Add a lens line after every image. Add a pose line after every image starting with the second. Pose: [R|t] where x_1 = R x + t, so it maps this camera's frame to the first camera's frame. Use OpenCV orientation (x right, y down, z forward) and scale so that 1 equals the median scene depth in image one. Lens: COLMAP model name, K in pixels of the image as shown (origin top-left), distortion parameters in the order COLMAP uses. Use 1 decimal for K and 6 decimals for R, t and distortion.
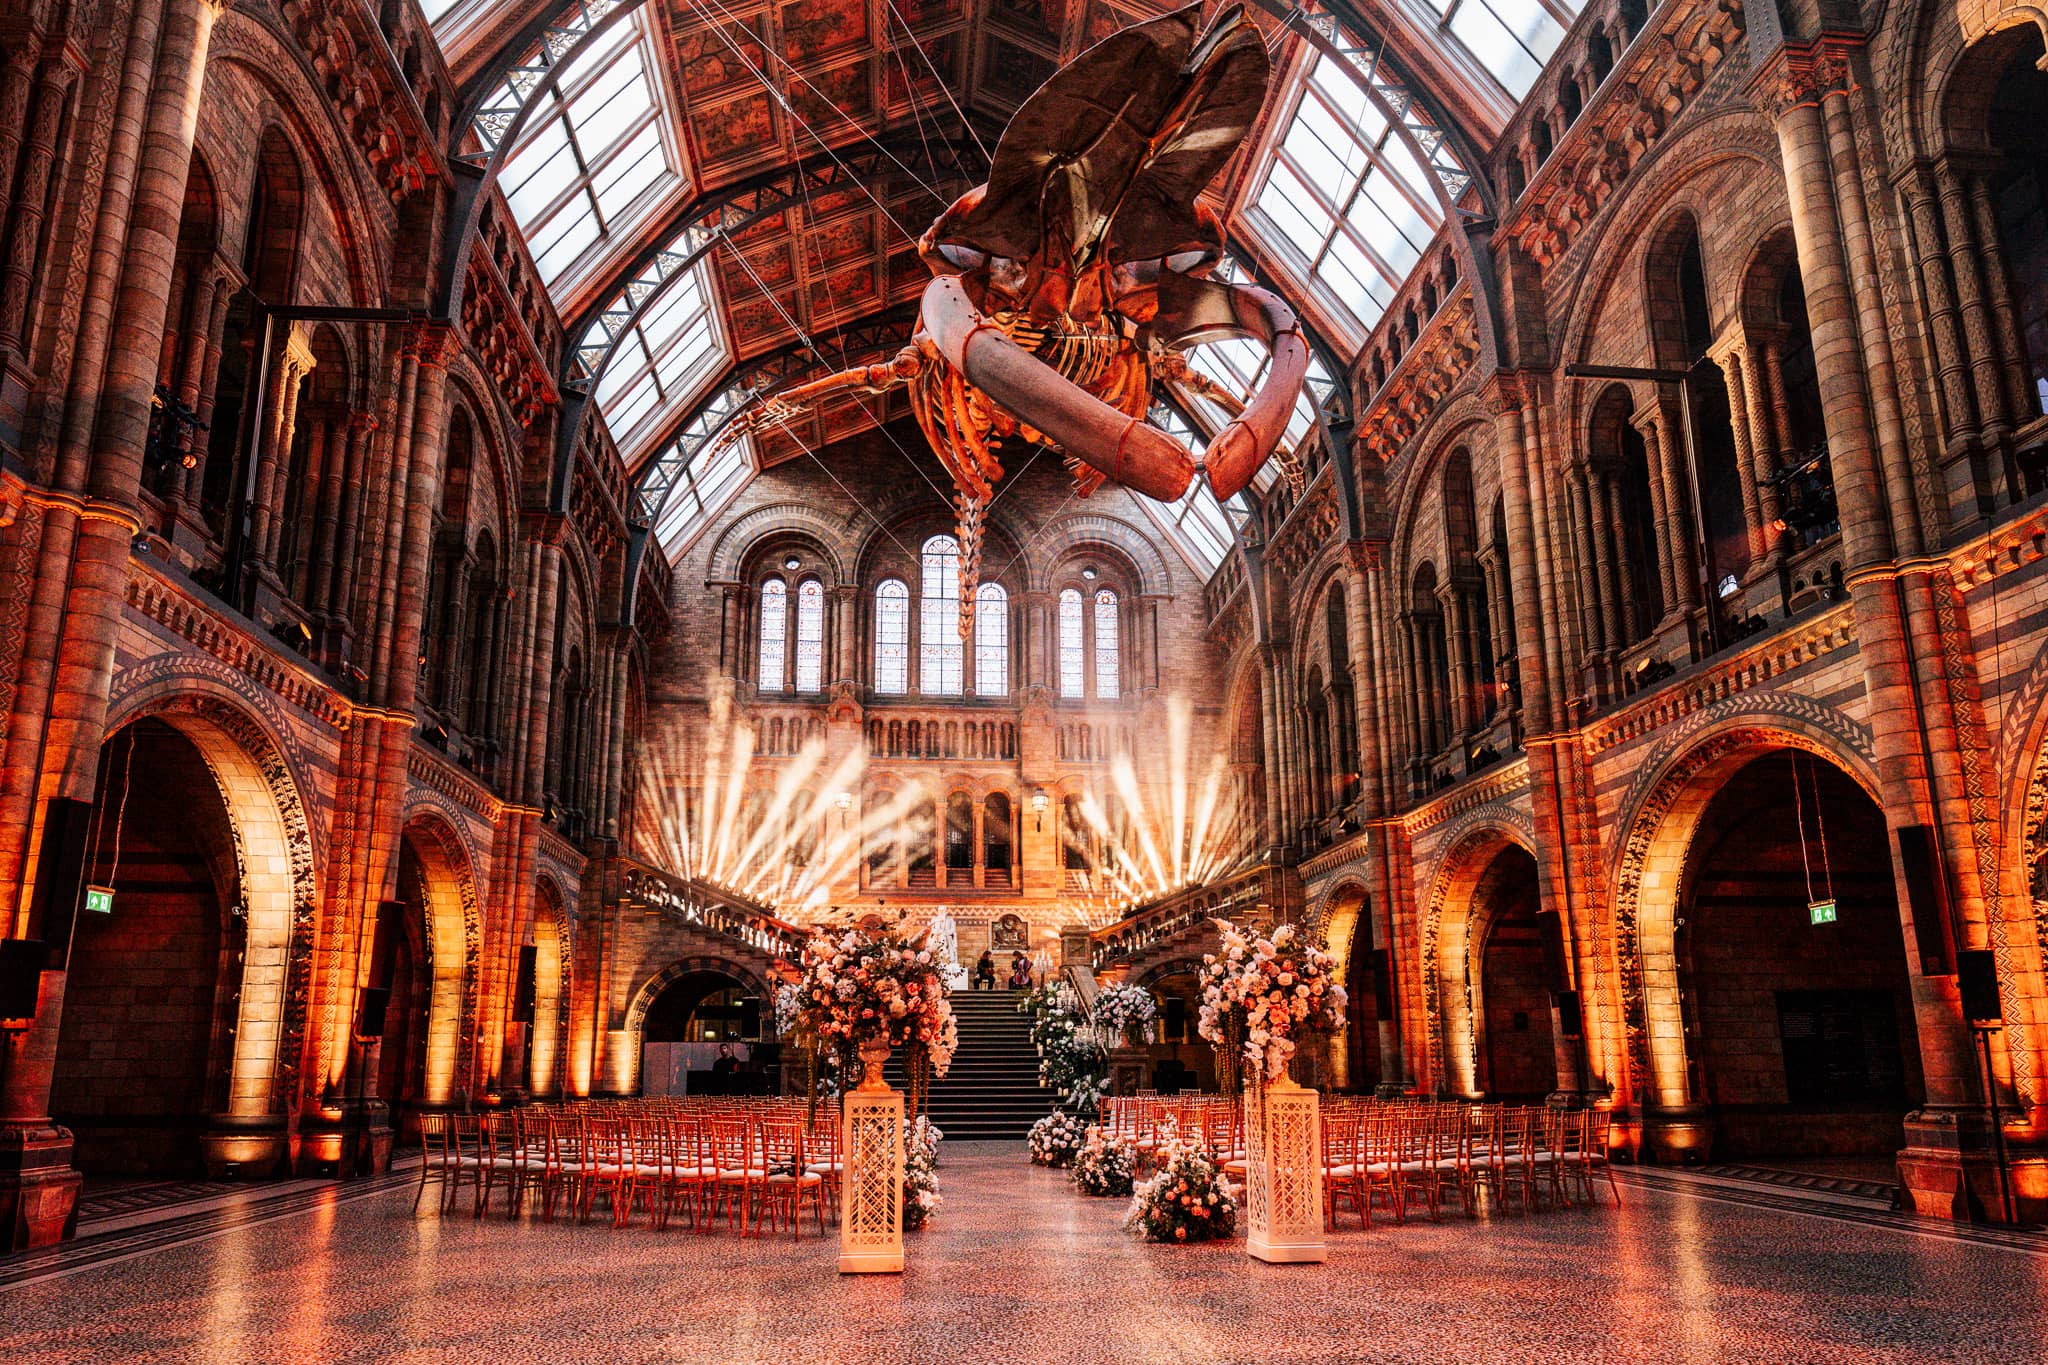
lens RADIAL K [[1177.1, 0, 994.9], [0, 1177.1, 834.0], [0, 0, 1]] dist [0.004970, -0.012291]
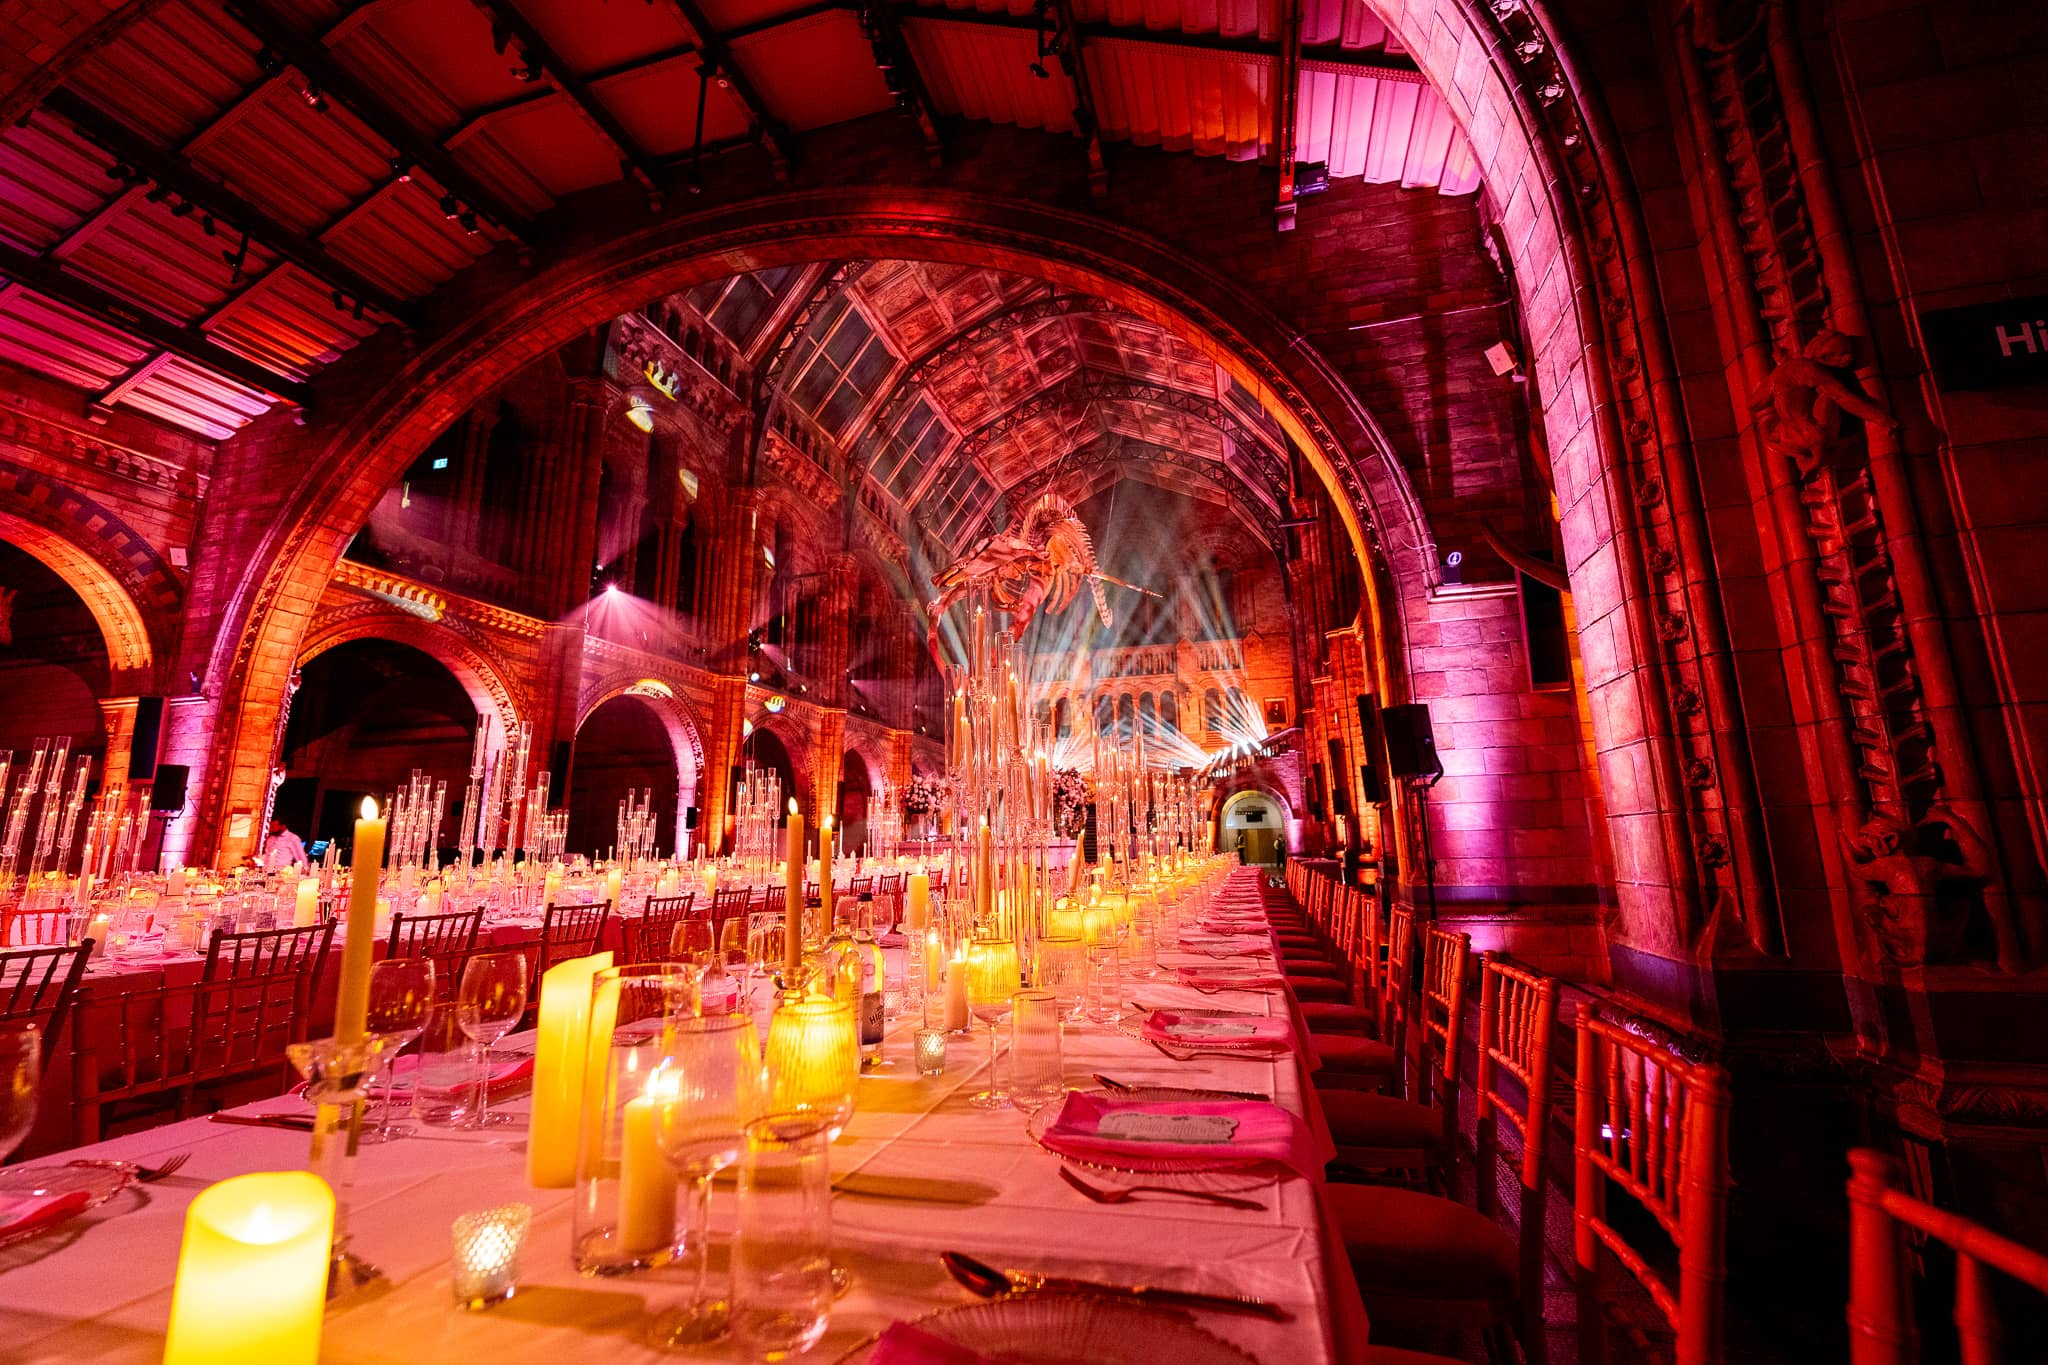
lens RADIAL K [[831.3, 0, 1028.6], [0, 831.3, 678.4], [0, 0, 1]] dist [-0.004658, -0.003369]
pose [[0.938697, -0.078493, -0.335688, 0.403809], [0.076223, 0.996891, -0.019956, -0.078925], [0.336211, -0.006855, 0.941762, -0.474655]]
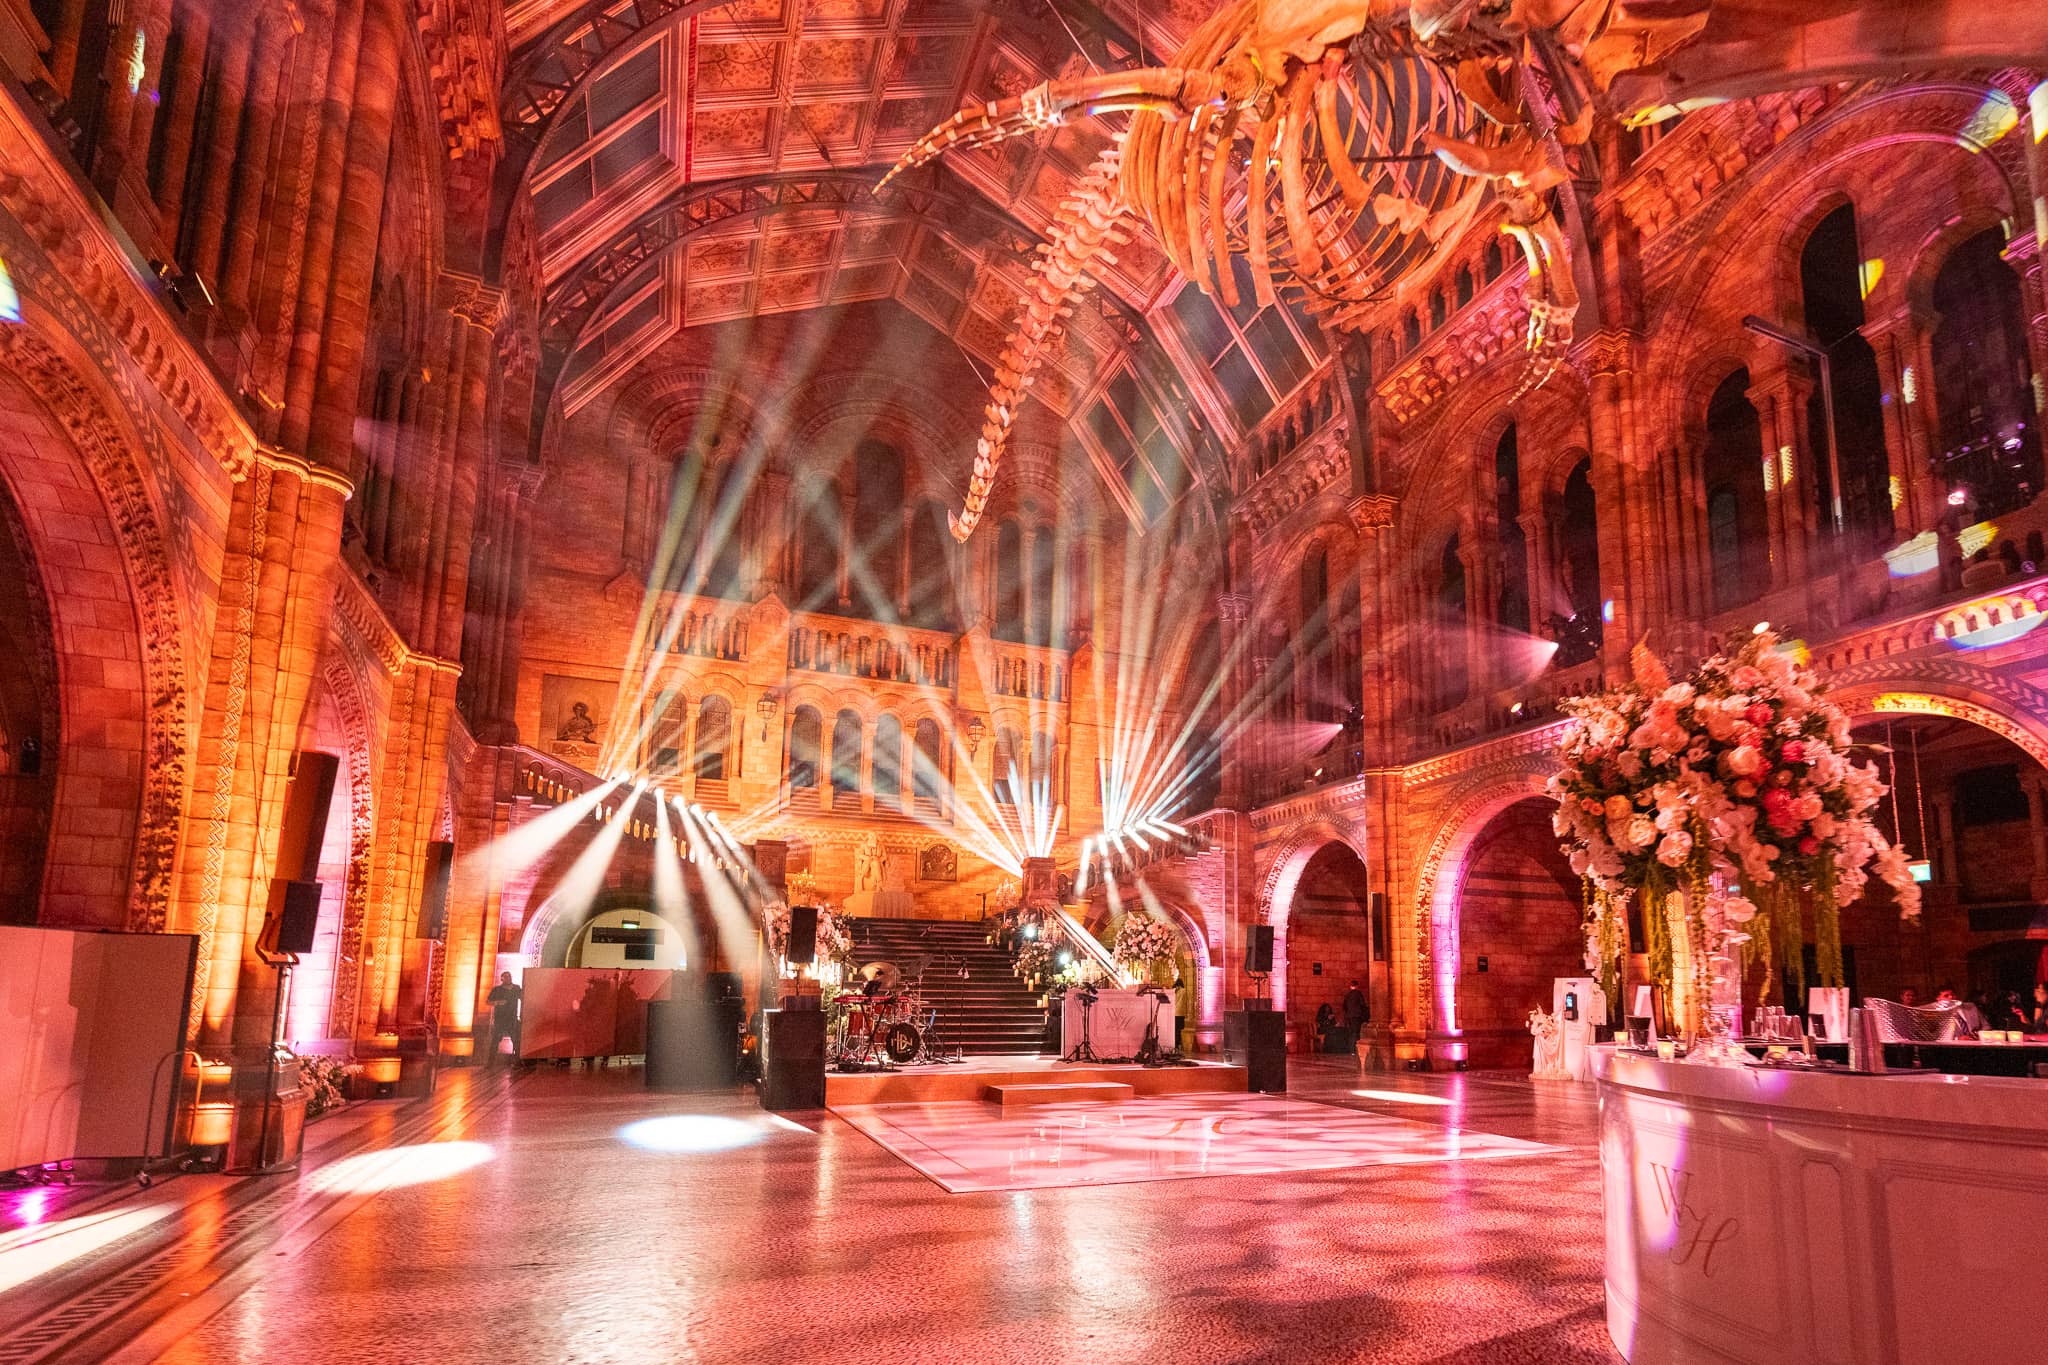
lens RADIAL K [[1047.3, 0, 1126.1], [0, 1047.3, 851.6], [0, 0, 1]] dist [0.001203, -0.010161]
pose [[0.945035, 0.055010, 0.322307, -0.200932], [-0.073398, 0.996279, 0.045171, 0.039605], [-0.318623, -0.066344, 0.945557, 0.221582]]
